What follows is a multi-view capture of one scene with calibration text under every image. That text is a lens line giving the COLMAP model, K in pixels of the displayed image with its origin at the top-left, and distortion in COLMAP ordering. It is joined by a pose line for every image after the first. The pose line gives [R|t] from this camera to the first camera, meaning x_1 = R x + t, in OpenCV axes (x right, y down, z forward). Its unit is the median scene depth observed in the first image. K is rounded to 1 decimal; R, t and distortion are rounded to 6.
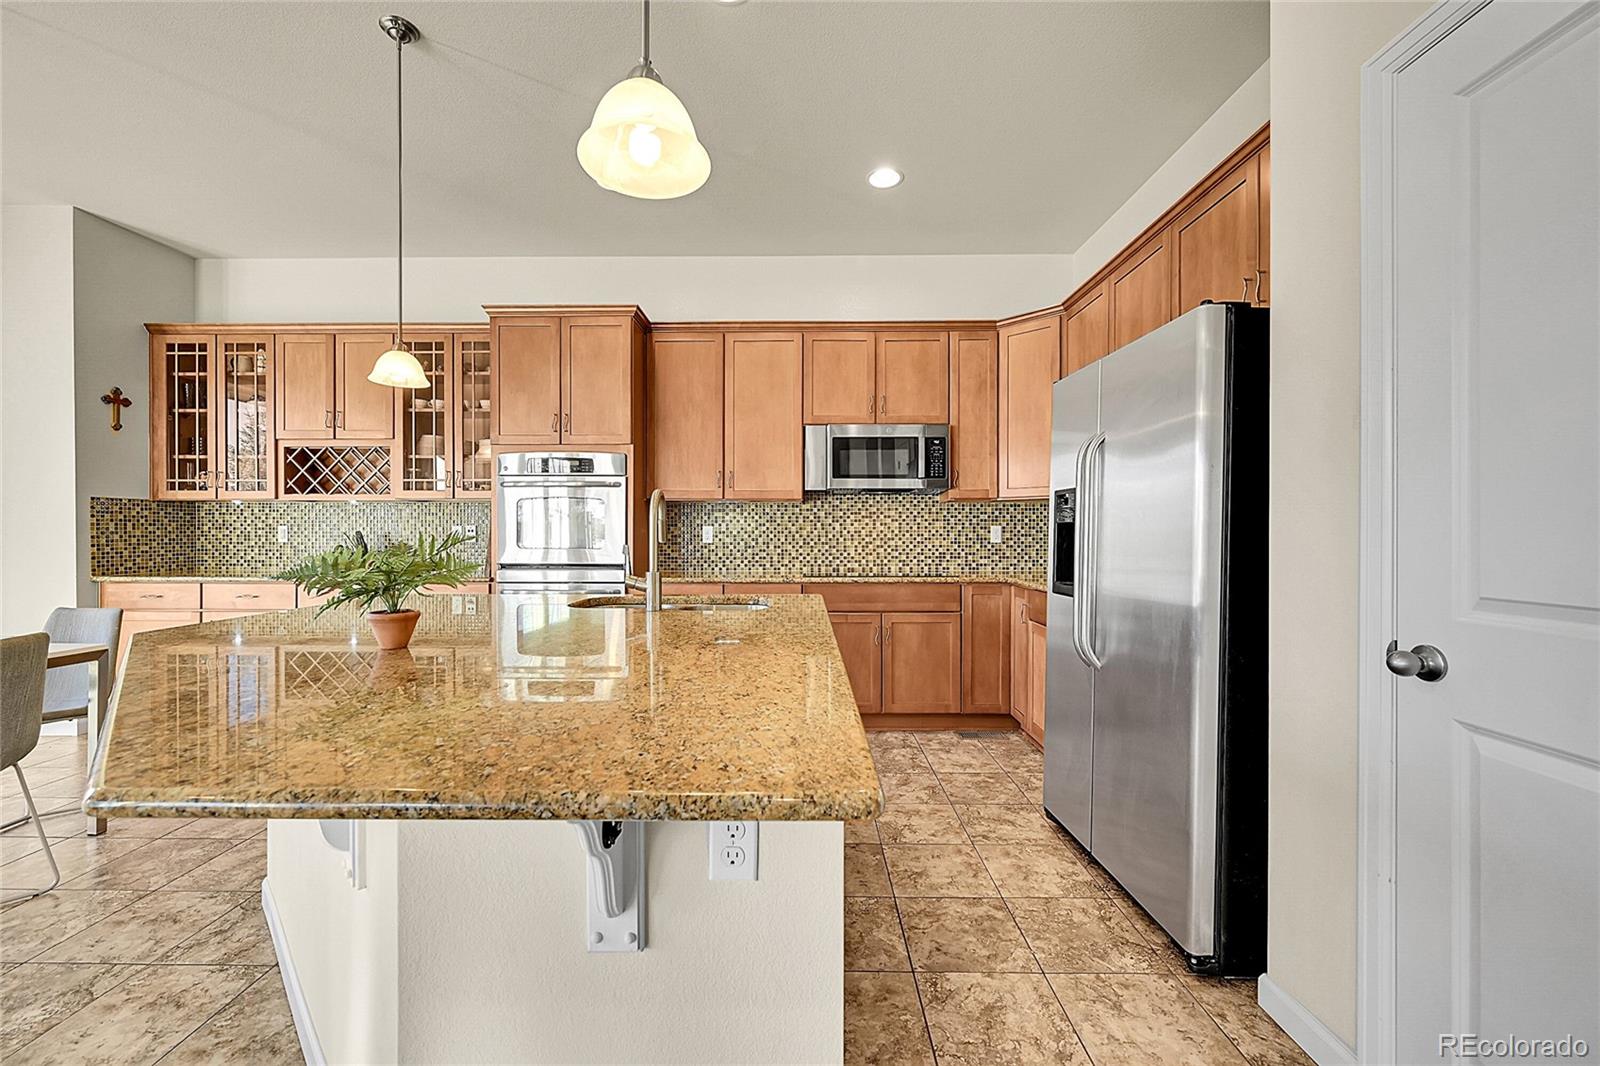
lens RADIAL K [[630.4, 0, 793.1], [0, 630.4, 533.0], [0, 0, 1]] dist [-0.000610, 0.000447]
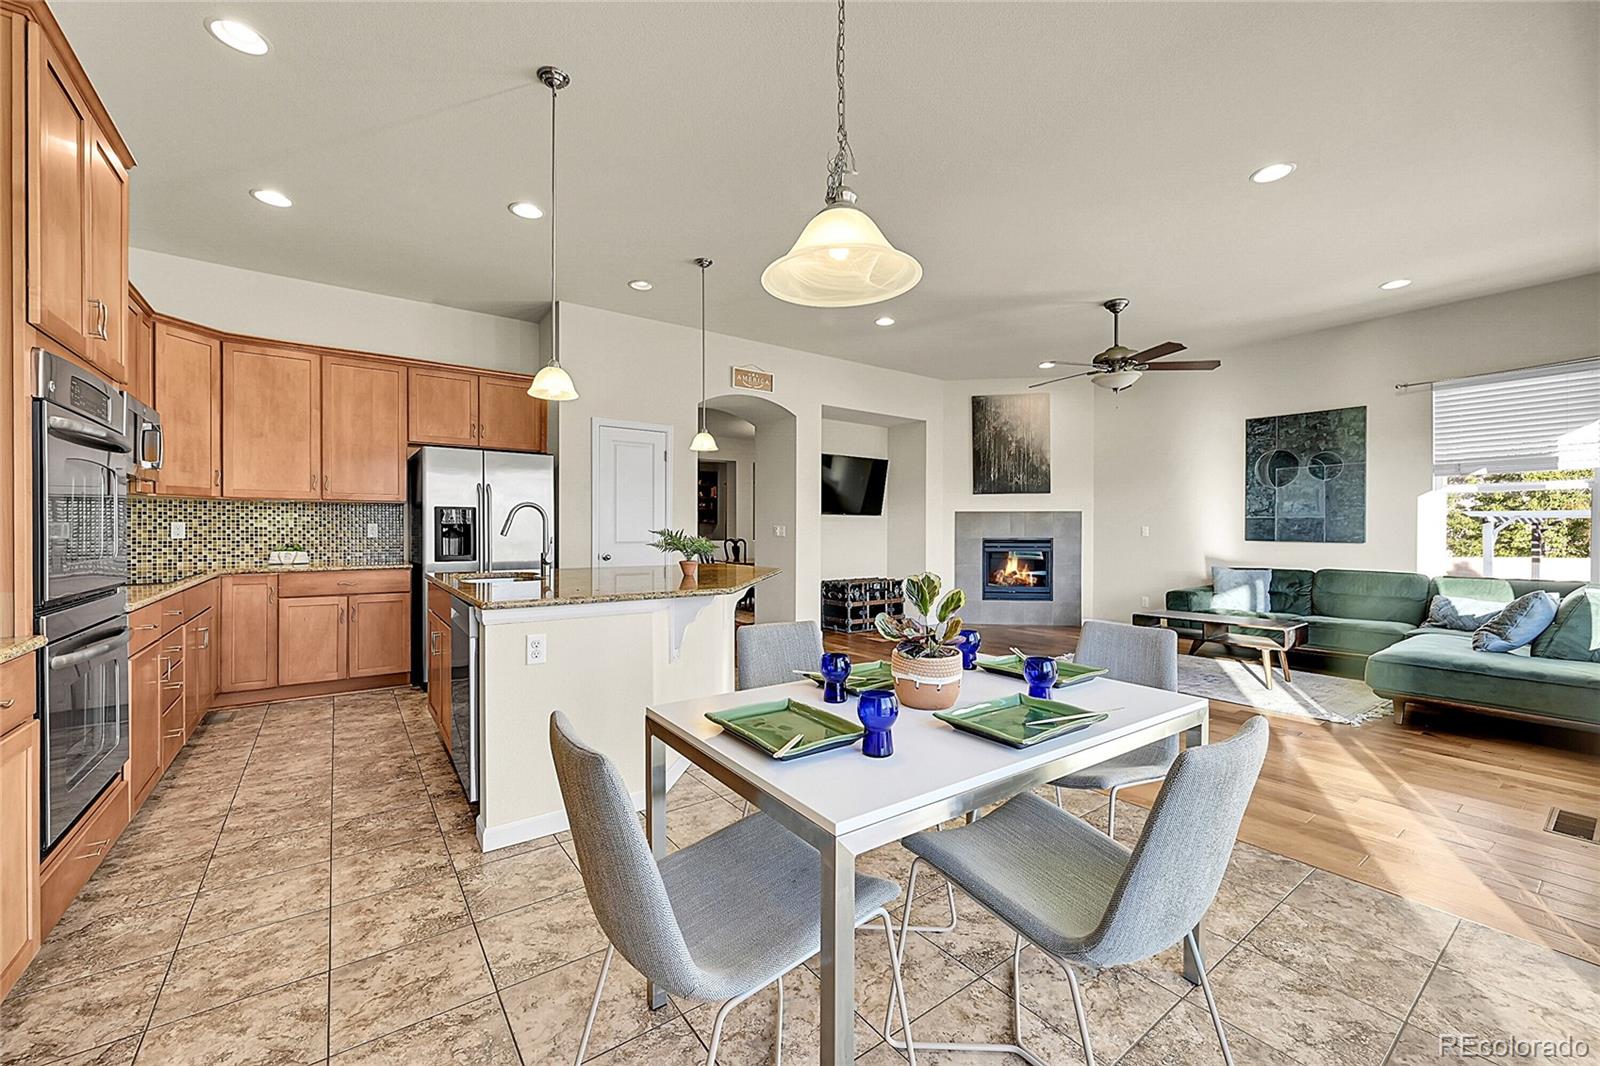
lens RADIAL K [[630.4, 0, 792.8], [0, 630.4, 537.1], [0, 0, 1]] dist [-0.000610, 0.000447]
pose [[-0.598121, -0.010791, 0.801333, -1.050299], [-0.000560, 0.999915, 0.013047, -0.001724], [-0.801406, 0.007355, -0.598076, 0.786977]]
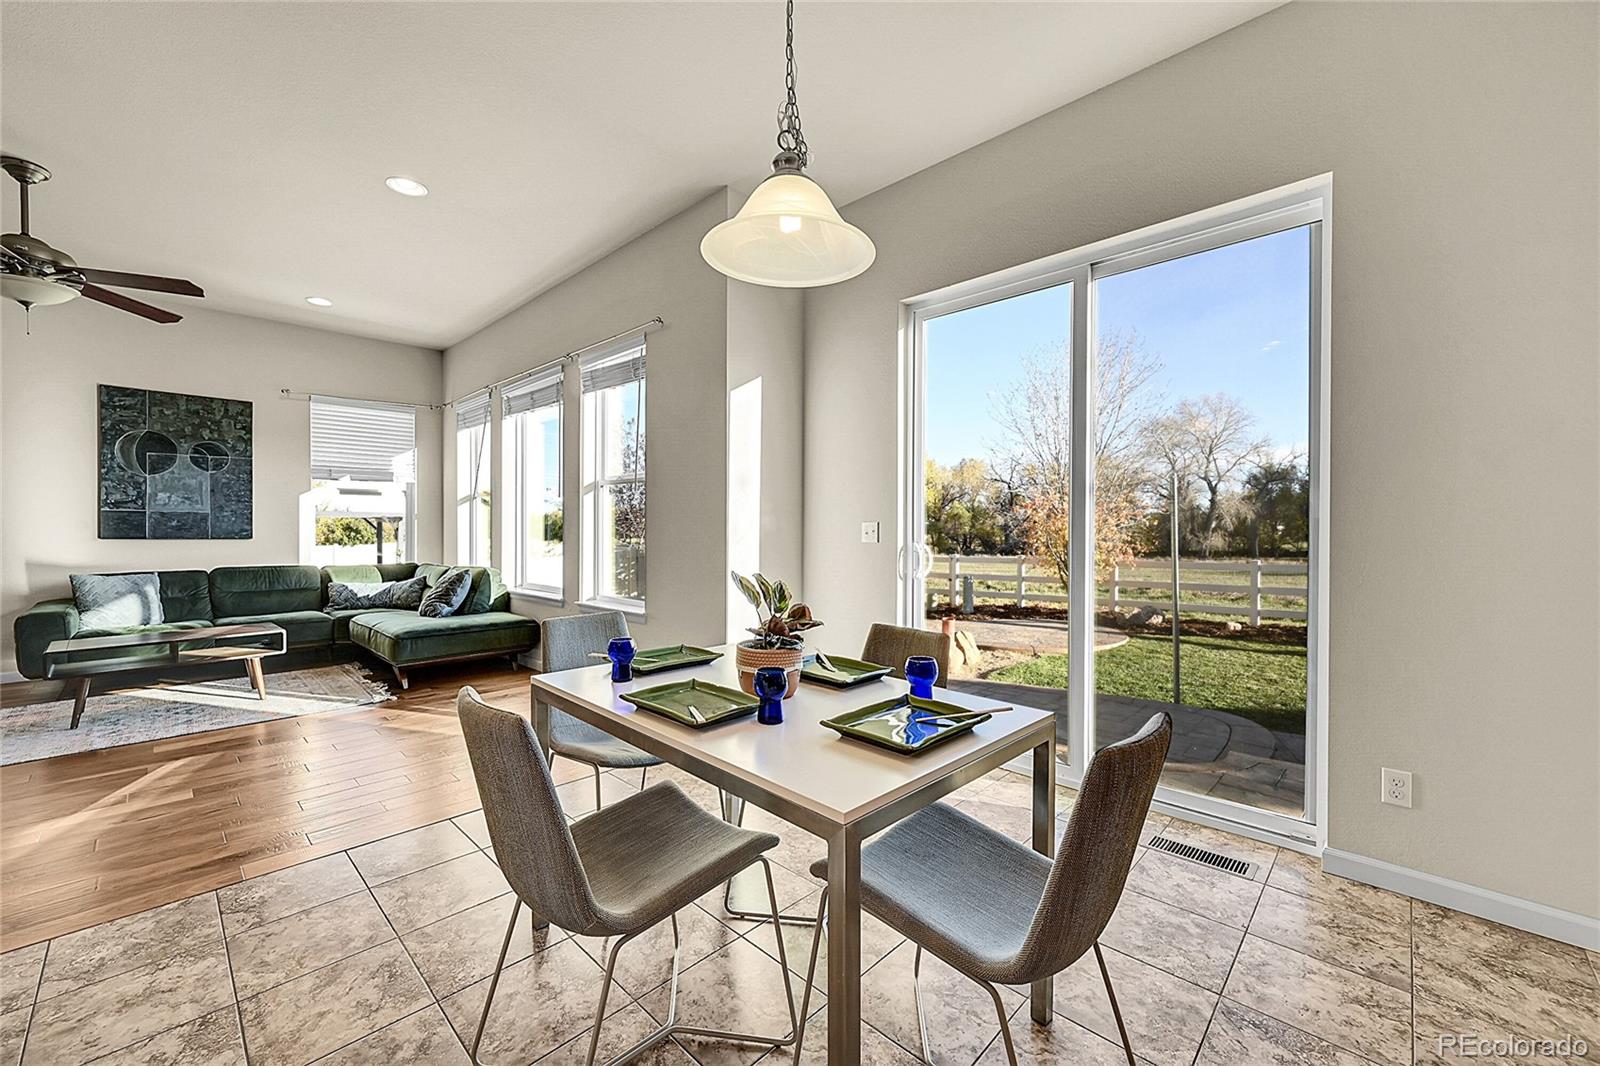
lens RADIAL K [[630.4, 0, 800.2], [0, 630.4, 532.0], [0, 0, 1]] dist [-0.000610, 0.000447]
pose [[-0.685085, 0.002093, -0.728460, -0.493574], [-0.005699, 0.999950, 0.008233, -0.004726], [0.728441, 0.009792, -0.685039, 0.781828]]
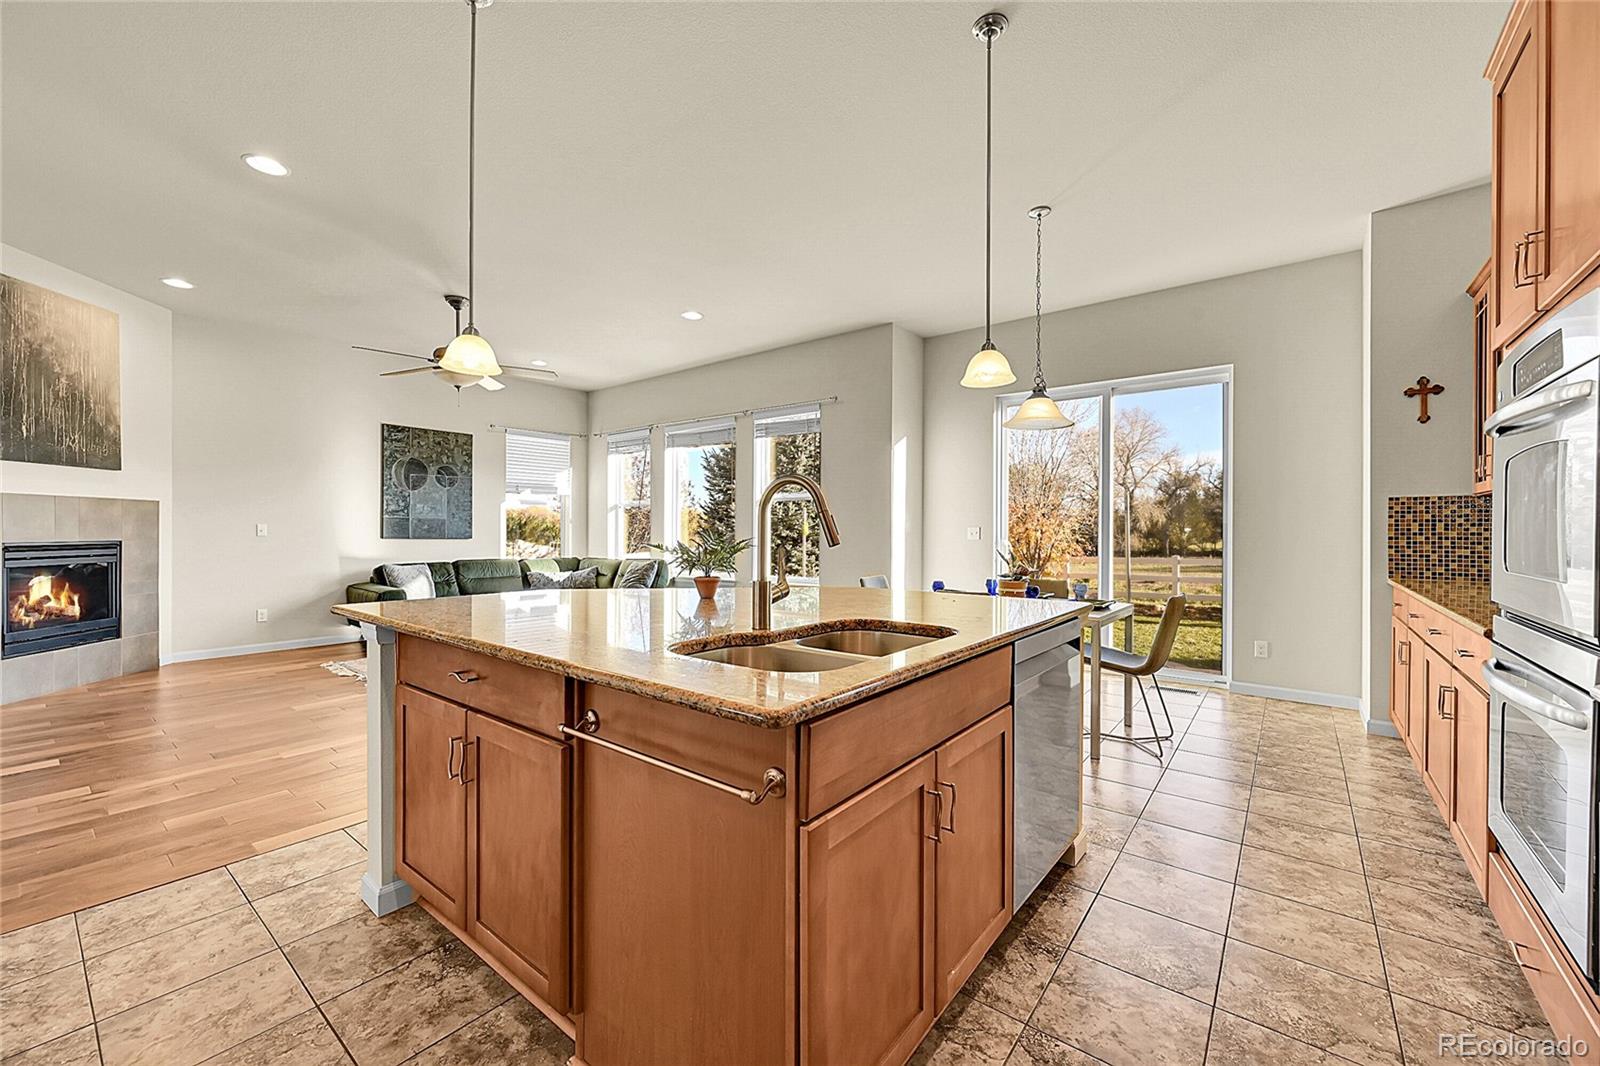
lens RADIAL K [[630.4, 0, 797.3], [0, 630.4, 533.8], [0, 0, 1]] dist [-0.000610, 0.000447]
pose [[-0.610073, 0.002228, -0.792342, 0.208383], [-0.005210, 0.999963, 0.006824, -0.002291], [0.792328, 0.008291, -0.610039, 0.813458]]
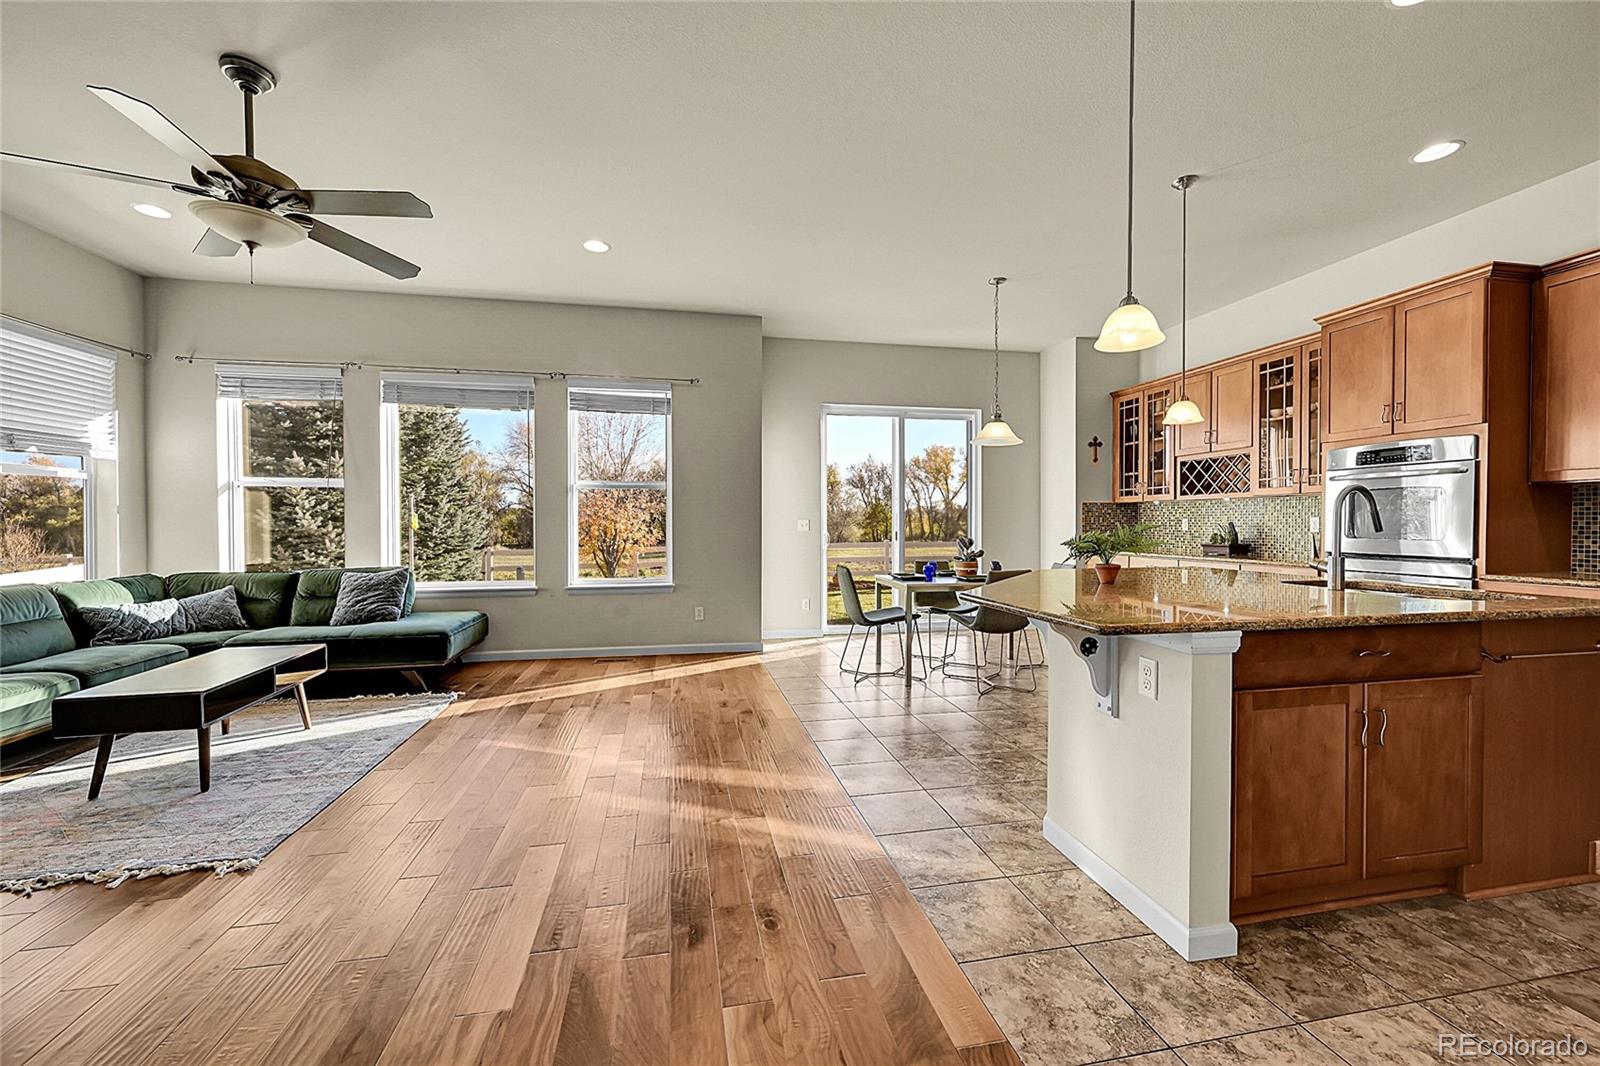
lens RADIAL K [[630.4, 0, 795.1], [0, 630.4, 533.8], [0, 0, 1]] dist [-0.000610, 0.000447]
pose [[0.209467, 0.015702, -0.977690, 0.377650], [-0.000211, 0.999872, 0.016013, 0.000101], [0.977816, -0.003148, 0.209444, -0.119399]]
